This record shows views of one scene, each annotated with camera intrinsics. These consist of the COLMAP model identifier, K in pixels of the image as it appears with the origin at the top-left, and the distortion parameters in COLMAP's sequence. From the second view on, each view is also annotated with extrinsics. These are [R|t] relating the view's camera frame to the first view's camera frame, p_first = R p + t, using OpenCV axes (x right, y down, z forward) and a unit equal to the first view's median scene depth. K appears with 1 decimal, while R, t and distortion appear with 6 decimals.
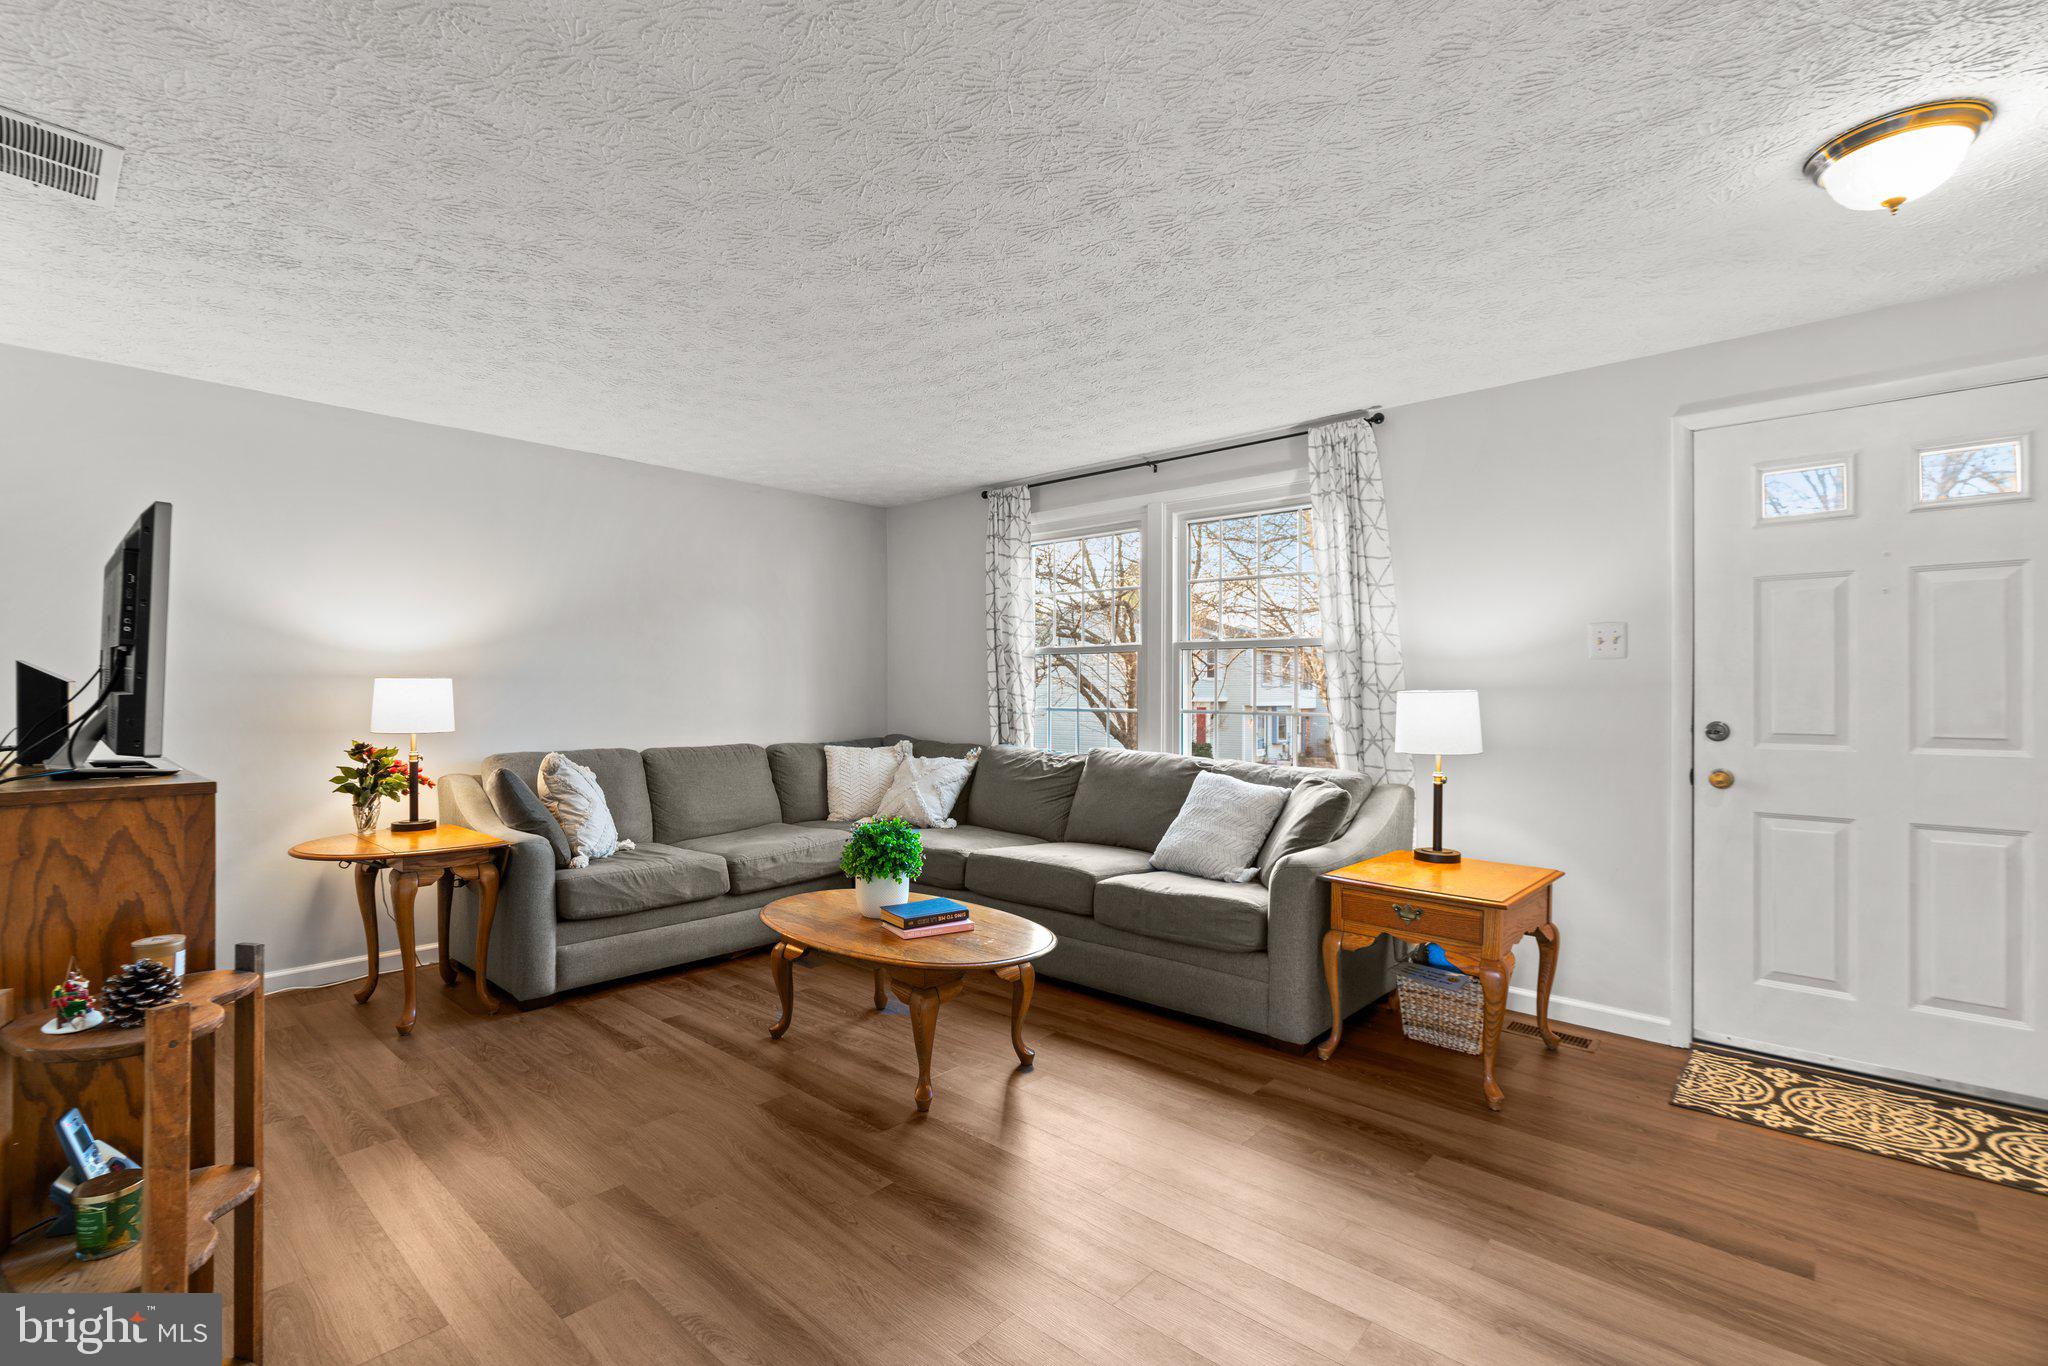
lens RADIAL K [[947.0, 0, 1024.0], [0, 947.0, 683.0], [0, 0, 1]] dist [-0.002952, 0.000900]
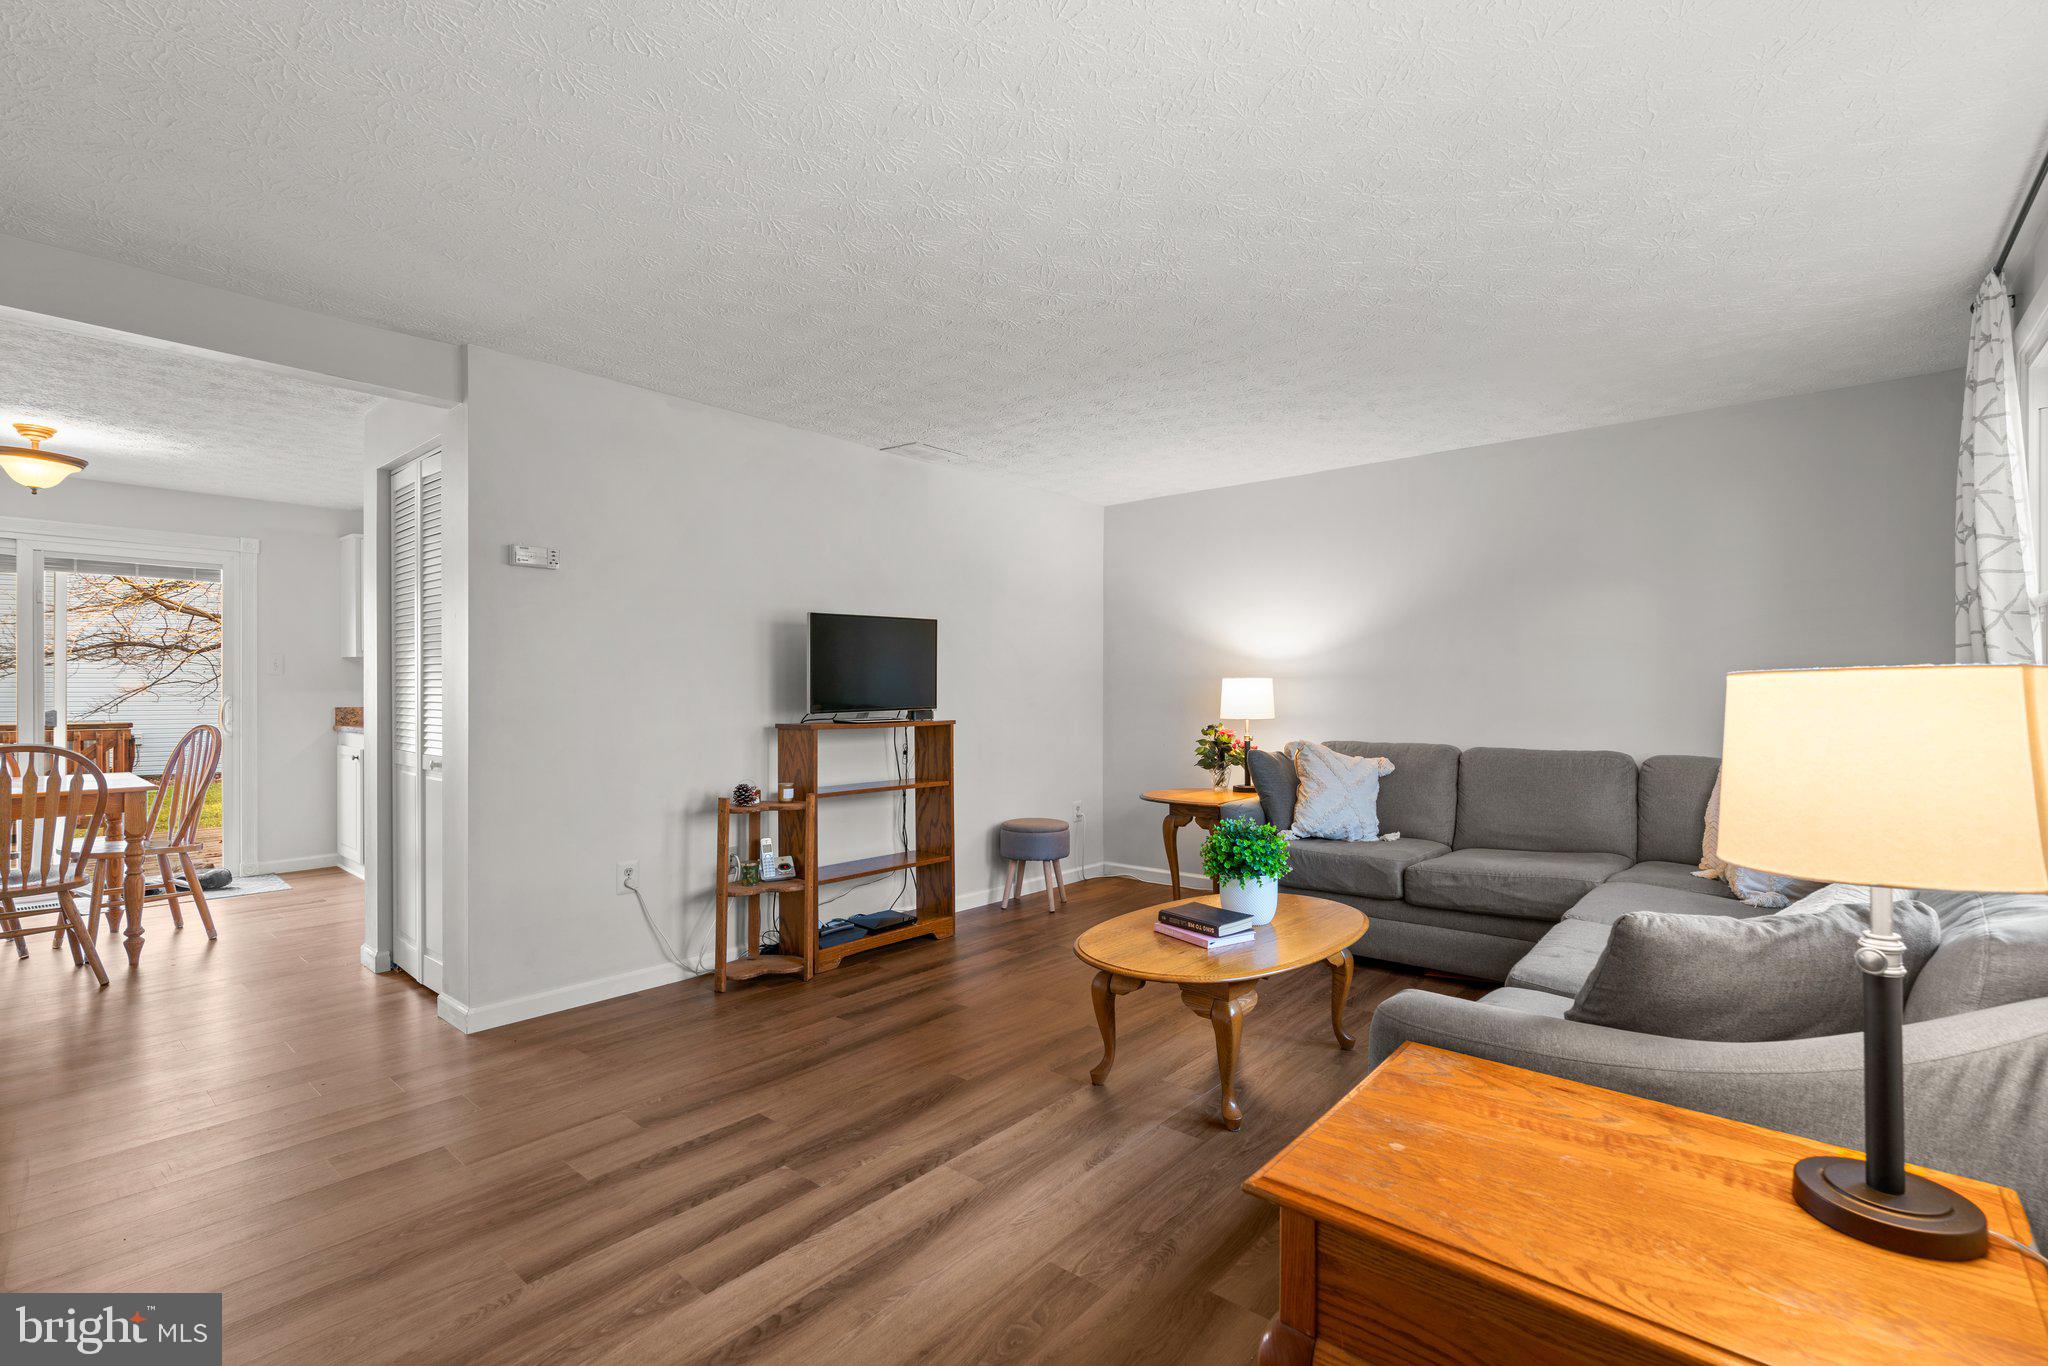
lens RADIAL K [[925.5, 0, 1023.8], [0, 925.5, 673.0], [0, 0, 1]] dist [-0.004224, 0.000844]
pose [[0.018846, -0.017747, -0.999665, 0.655876], [0.013269, 0.999759, -0.017499, 0.002264], [0.999734, -0.012935, 0.019077, 0.623777]]
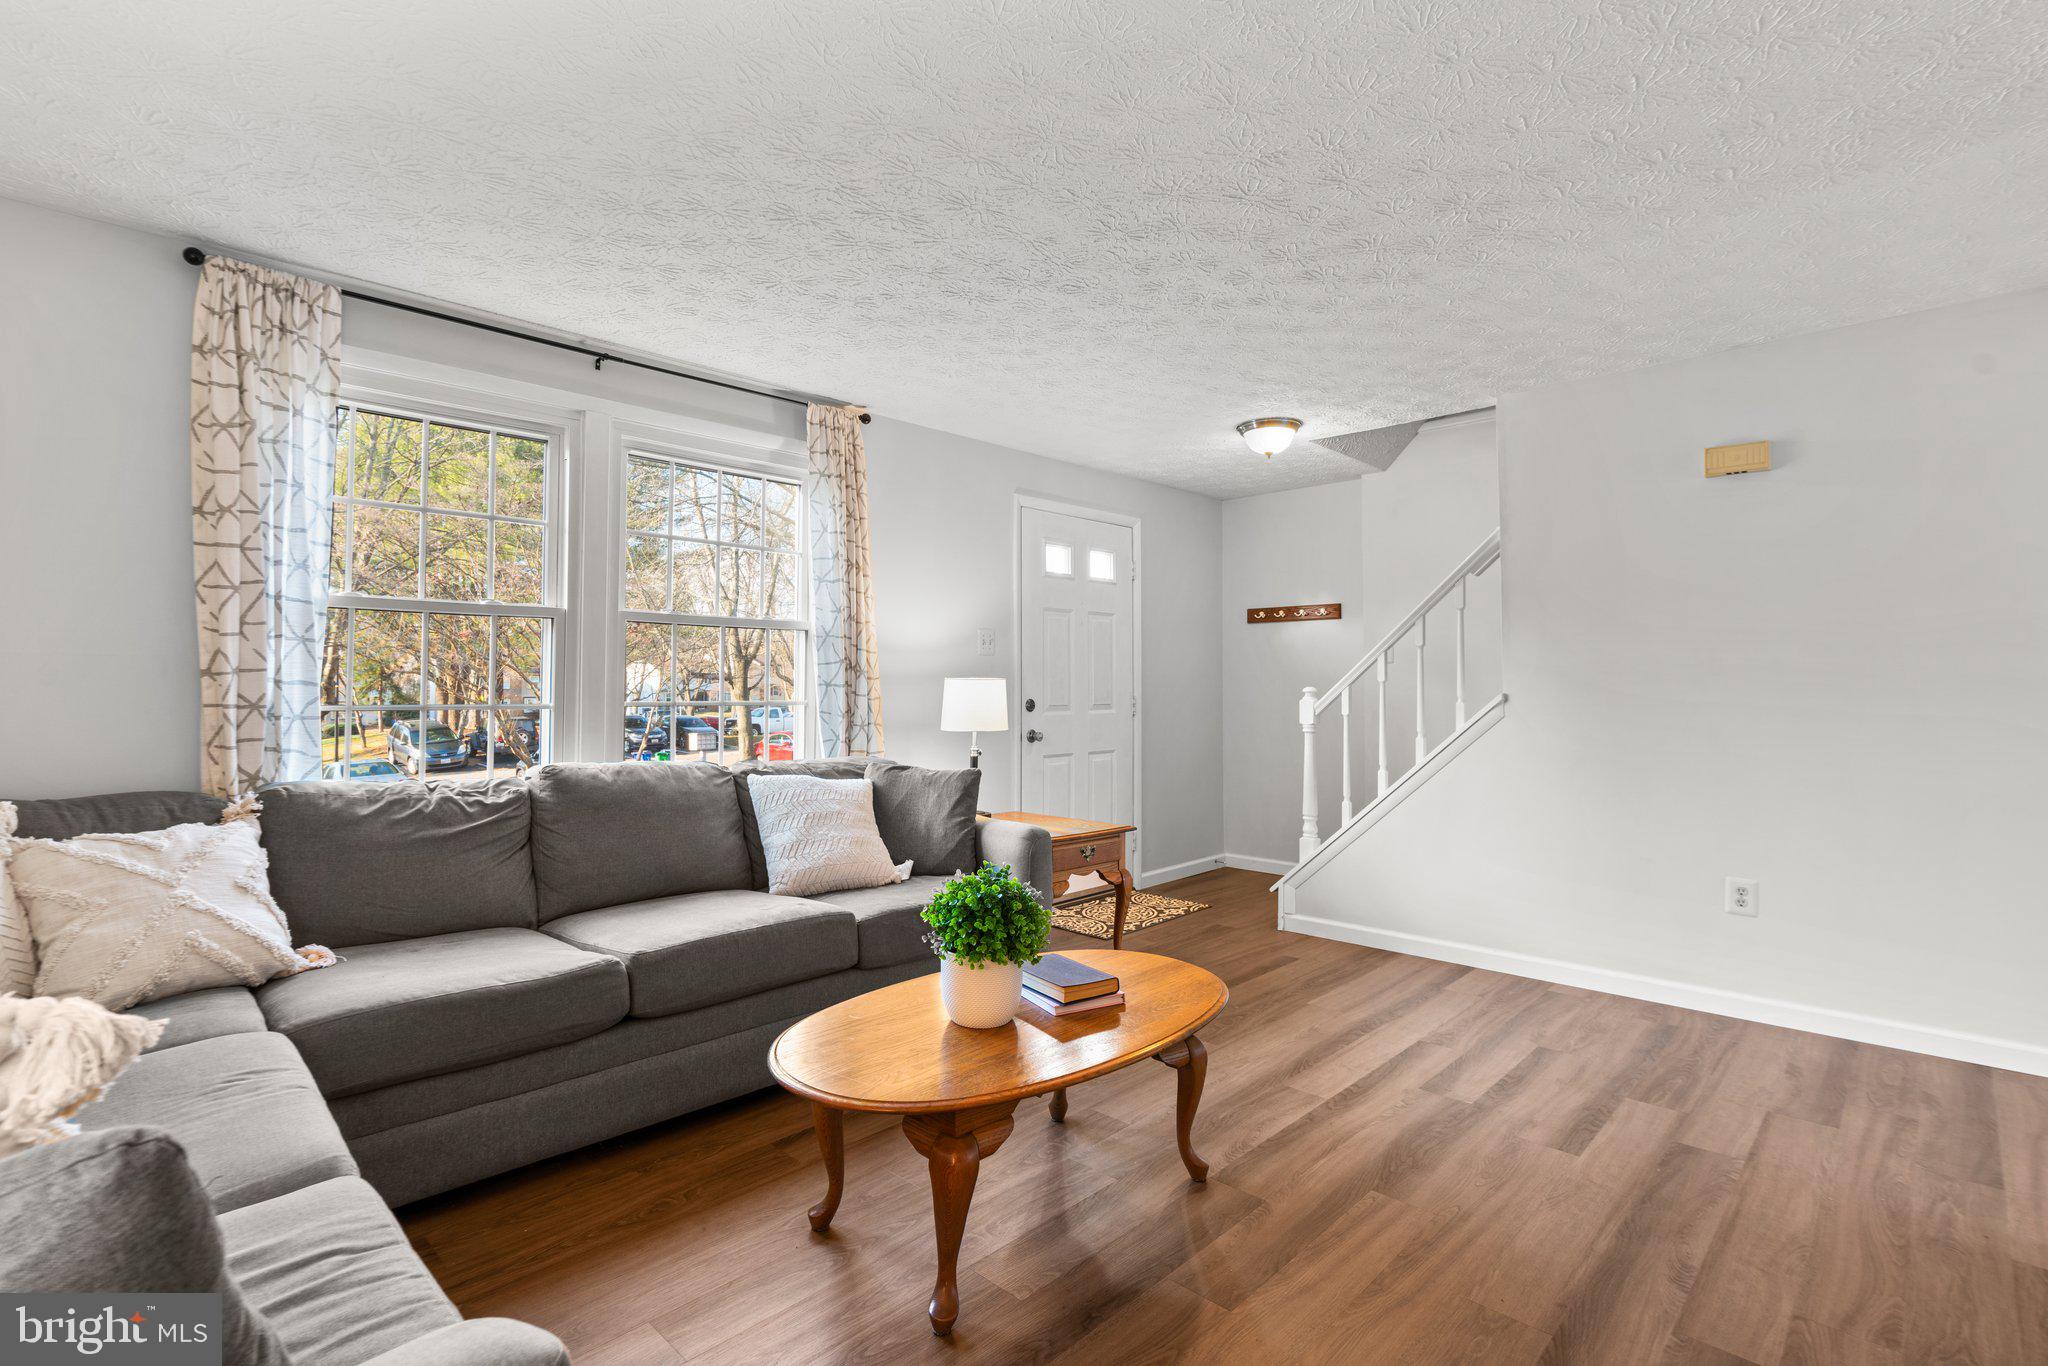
lens RADIAL K [[941.1, 0, 1000.9], [0, 941.1, 672.3], [0, 0, 1]] dist [-0.024863, 0.000190]
pose [[0.054535, 0.005297, 0.998498, -0.655333], [-0.016939, 0.999847, -0.004379, 0.004013], [-0.998368, -0.016675, 0.054616, 0.786860]]
